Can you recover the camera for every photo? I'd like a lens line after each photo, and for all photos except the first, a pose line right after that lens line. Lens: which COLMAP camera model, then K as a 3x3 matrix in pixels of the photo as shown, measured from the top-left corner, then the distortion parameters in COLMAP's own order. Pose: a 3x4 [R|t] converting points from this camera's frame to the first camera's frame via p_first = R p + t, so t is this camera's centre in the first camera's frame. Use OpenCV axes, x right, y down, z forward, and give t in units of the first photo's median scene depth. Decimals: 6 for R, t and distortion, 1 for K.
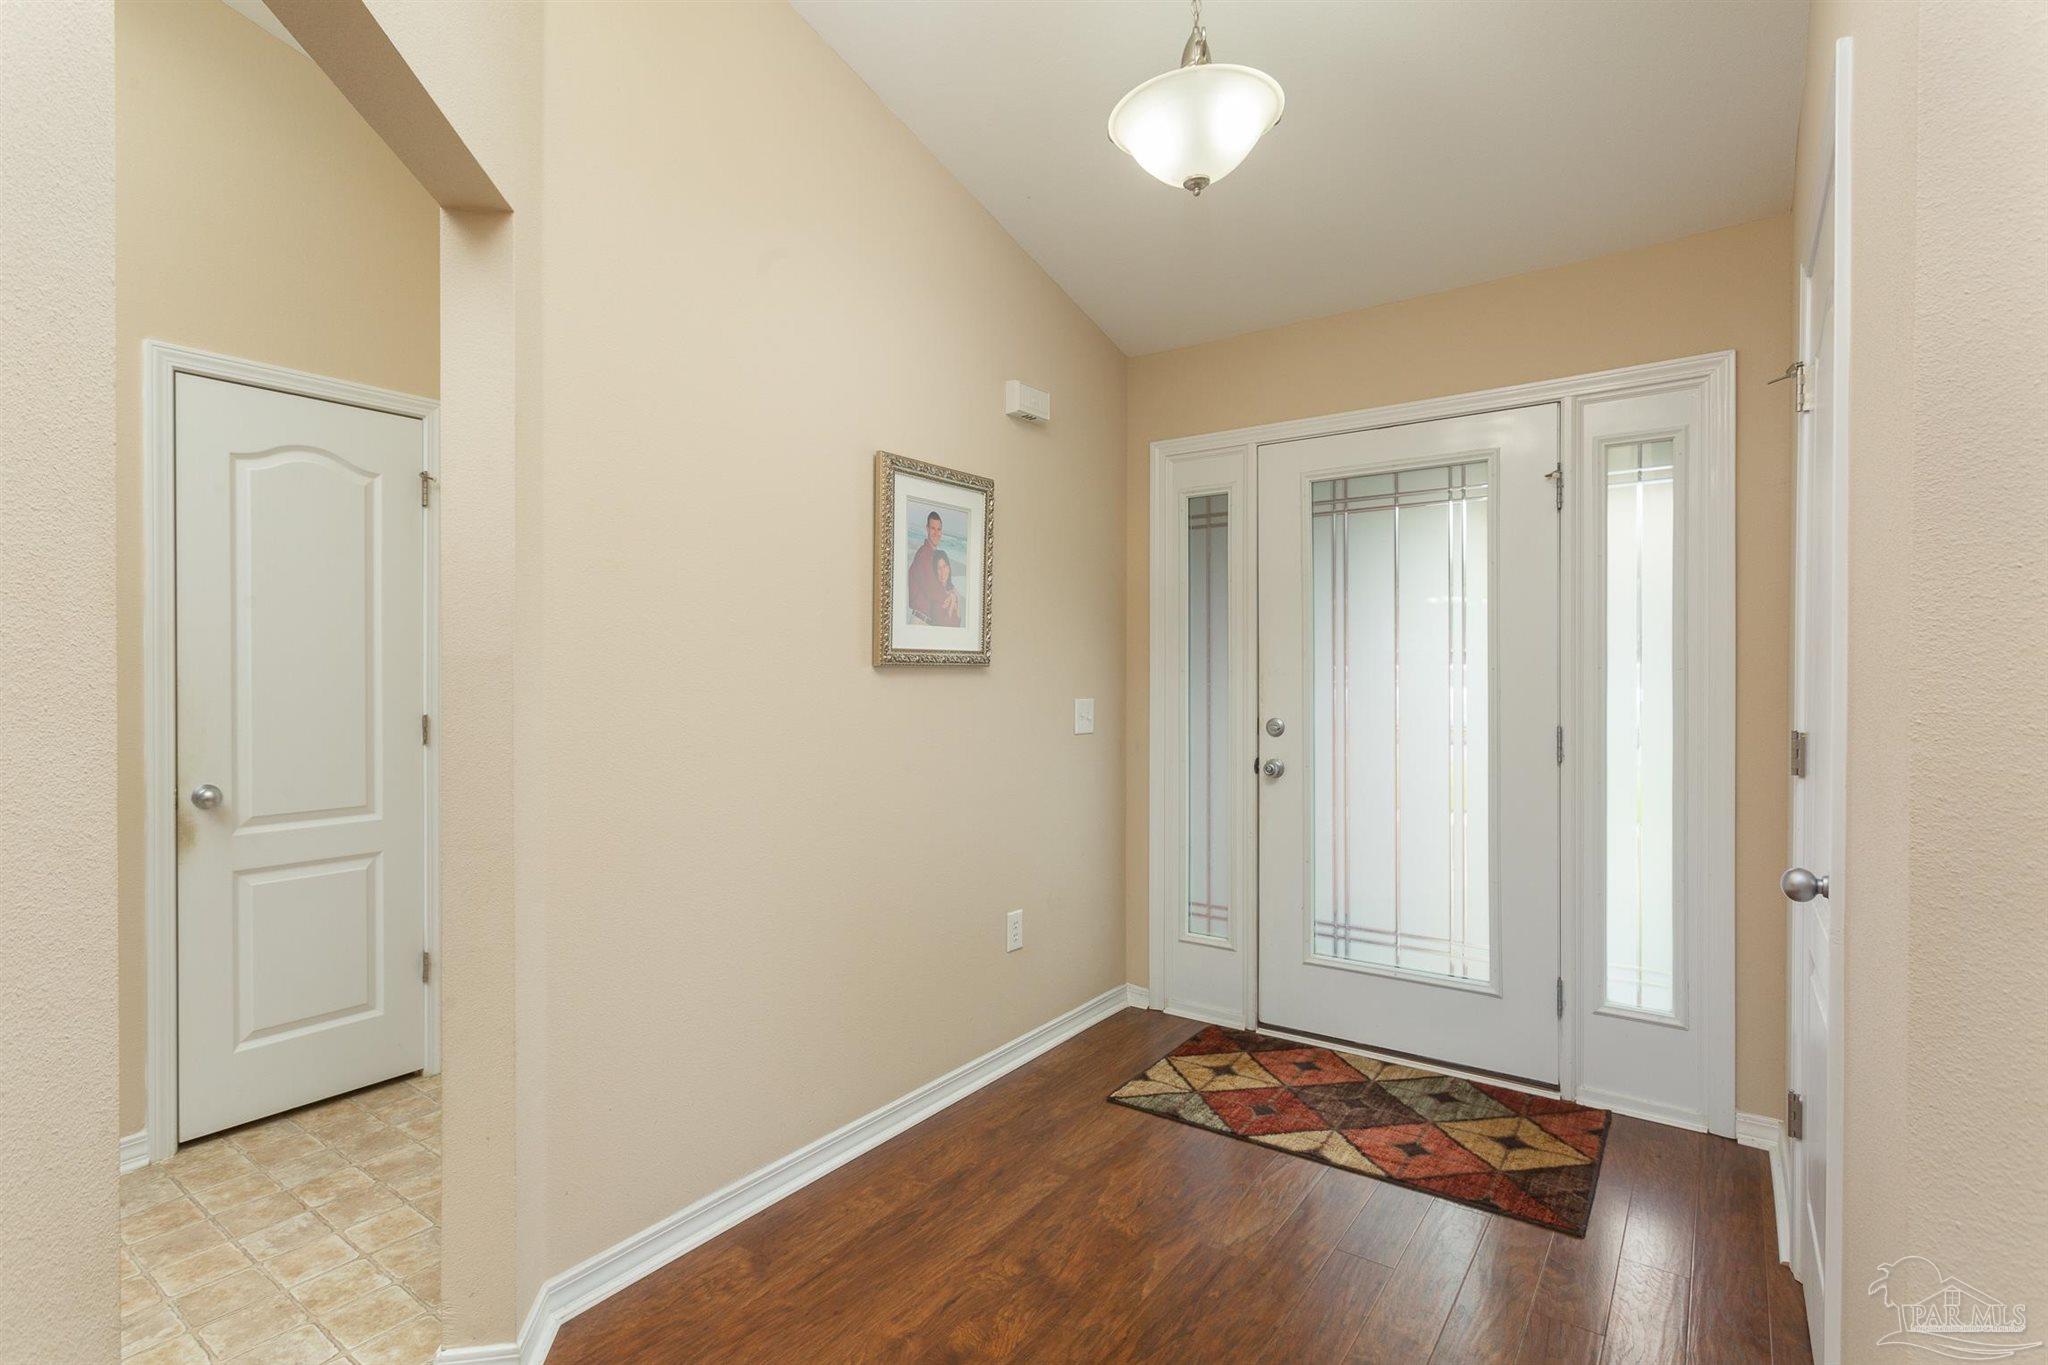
lens RADIAL K [[981.9, 0, 1021.6], [0, 981.9, 686.7], [0, 0, 1]] dist [0.003269, 0.000593]
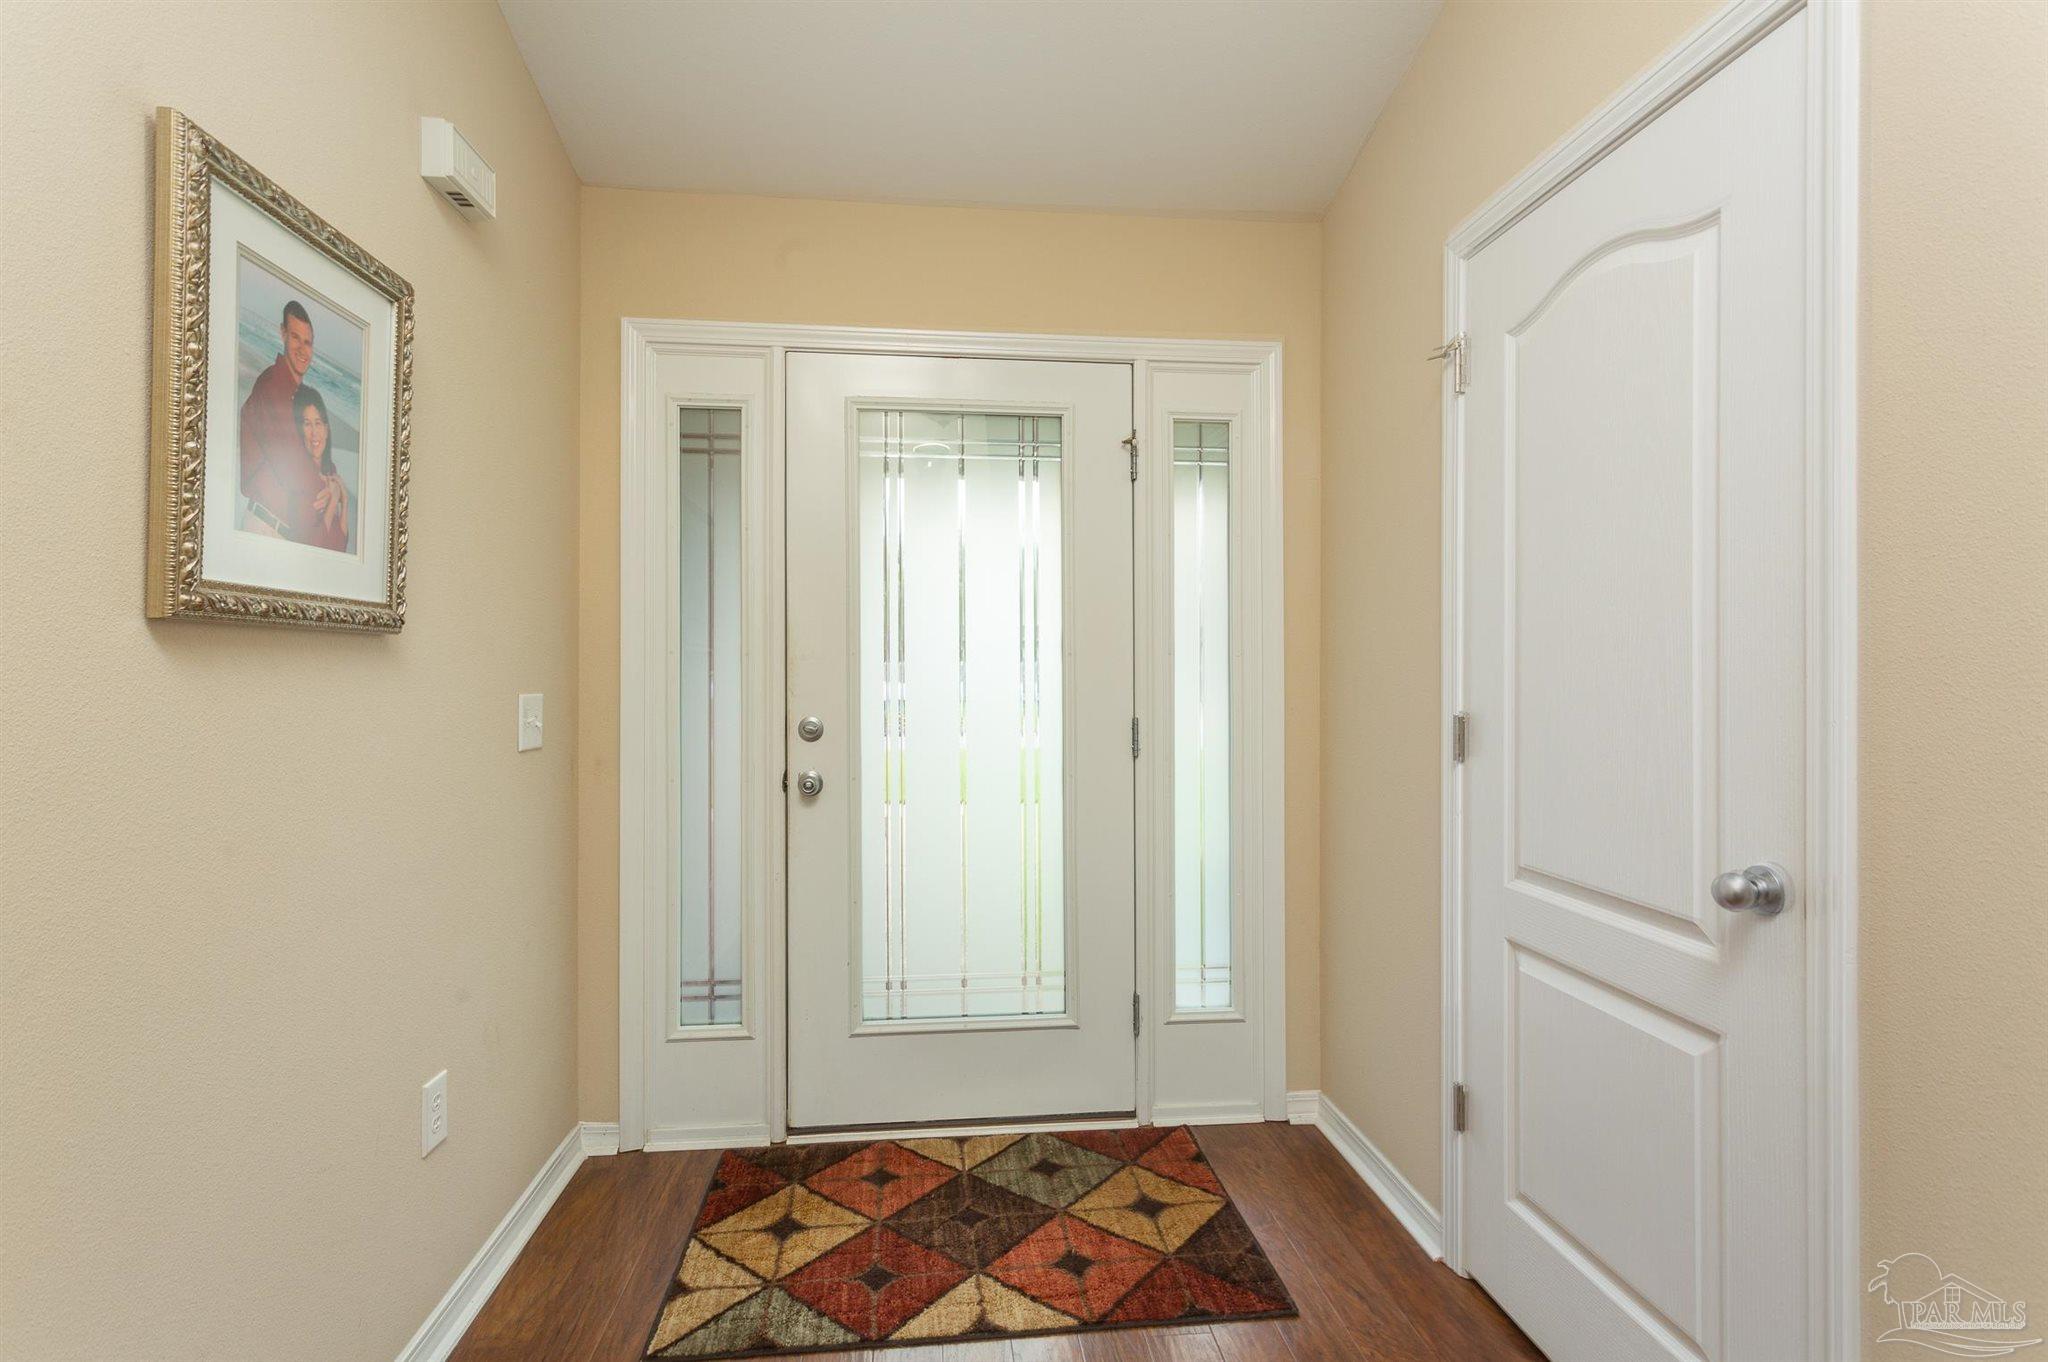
lens RADIAL K [[967.6, 0, 1023.4], [0, 967.6, 675.0], [0, 0, 1]] dist [0.001799, 0.000235]
pose [[0.755524, 0.000482, 0.655121, -0.121039], [0.005133, 0.999965, -0.006656, 0.006401], [-0.655101, 0.008392, 0.755495, 0.387339]]
